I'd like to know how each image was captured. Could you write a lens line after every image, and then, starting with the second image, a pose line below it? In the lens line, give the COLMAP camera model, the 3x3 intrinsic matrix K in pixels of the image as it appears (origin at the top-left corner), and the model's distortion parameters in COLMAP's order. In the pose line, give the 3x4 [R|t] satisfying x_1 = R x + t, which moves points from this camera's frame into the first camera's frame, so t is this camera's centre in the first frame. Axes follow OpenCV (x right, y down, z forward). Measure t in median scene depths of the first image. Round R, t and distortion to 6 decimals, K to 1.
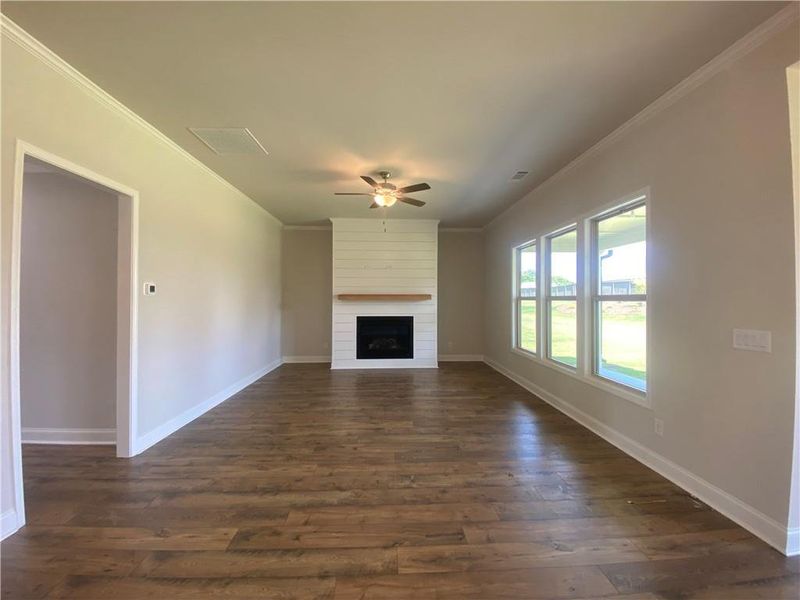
lens RADIAL K [[324.1, 0, 398.5], [0, 324.1, 293.4], [0, 0, 1]] dist [0.006603, -0.013311]
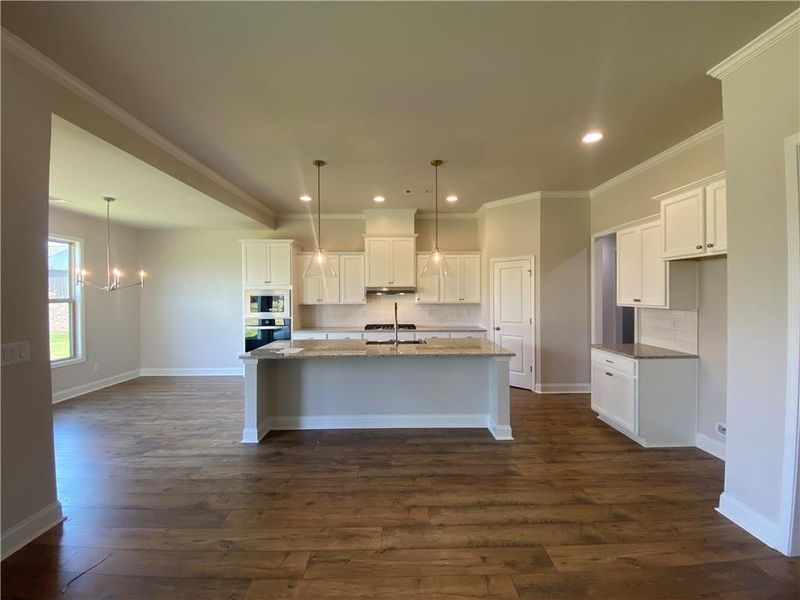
lens RADIAL K [[324.1, 0, 400.1], [0, 324.1, 295.4], [0, 0, 1]] dist [0.006603, -0.013311]
pose [[-0.999557, 0.002906, 0.029637, -0.046029], [0.002487, 0.999897, -0.014155, -0.005848], [-0.029675, -0.014075, -0.999461, 0.944264]]
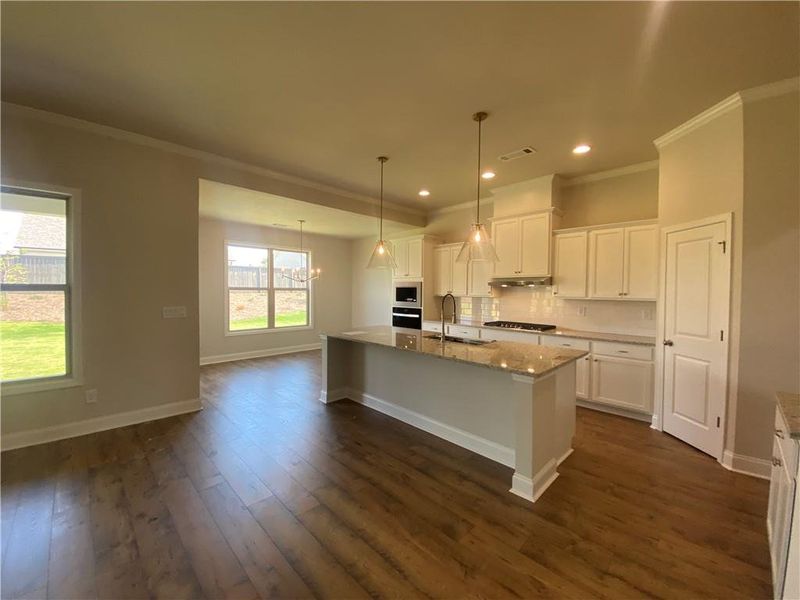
lens RADIAL K [[324.1, 0, 400.0], [0, 324.1, 296.7], [0, 0, 1]] dist [0.006603, -0.013311]
pose [[-0.669275, -0.023567, 0.742641, -0.559776], [-0.022375, 0.999683, 0.011559, 0.003579], [-0.742678, -0.008881, -0.669590, 0.635975]]
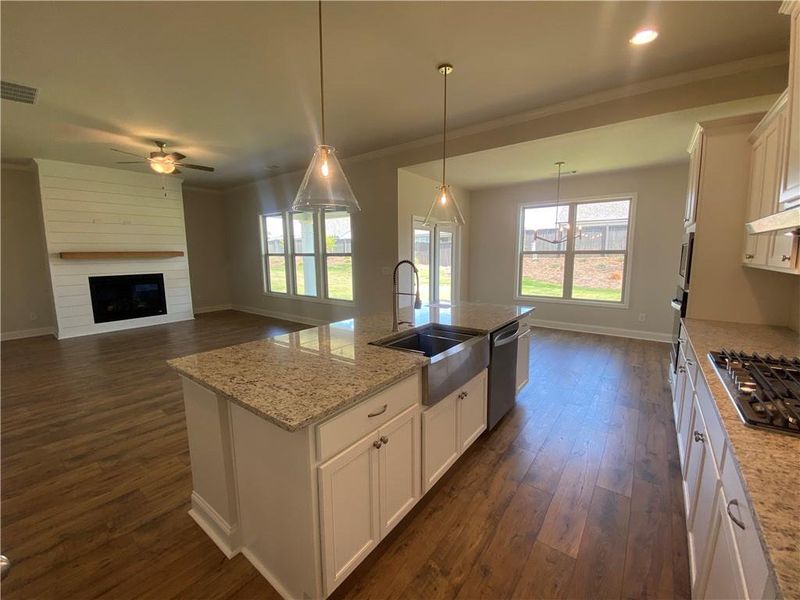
lens RADIAL K [[324.1, 0, 400.7], [0, 324.1, 297.3], [0, 0, 1]] dist [0.006603, -0.013311]
pose [[0.640593, -0.109856, 0.759981, -0.433193], [-0.004313, 0.989183, 0.146623, -0.013814], [-0.767868, -0.097204, 0.633190, -0.394196]]
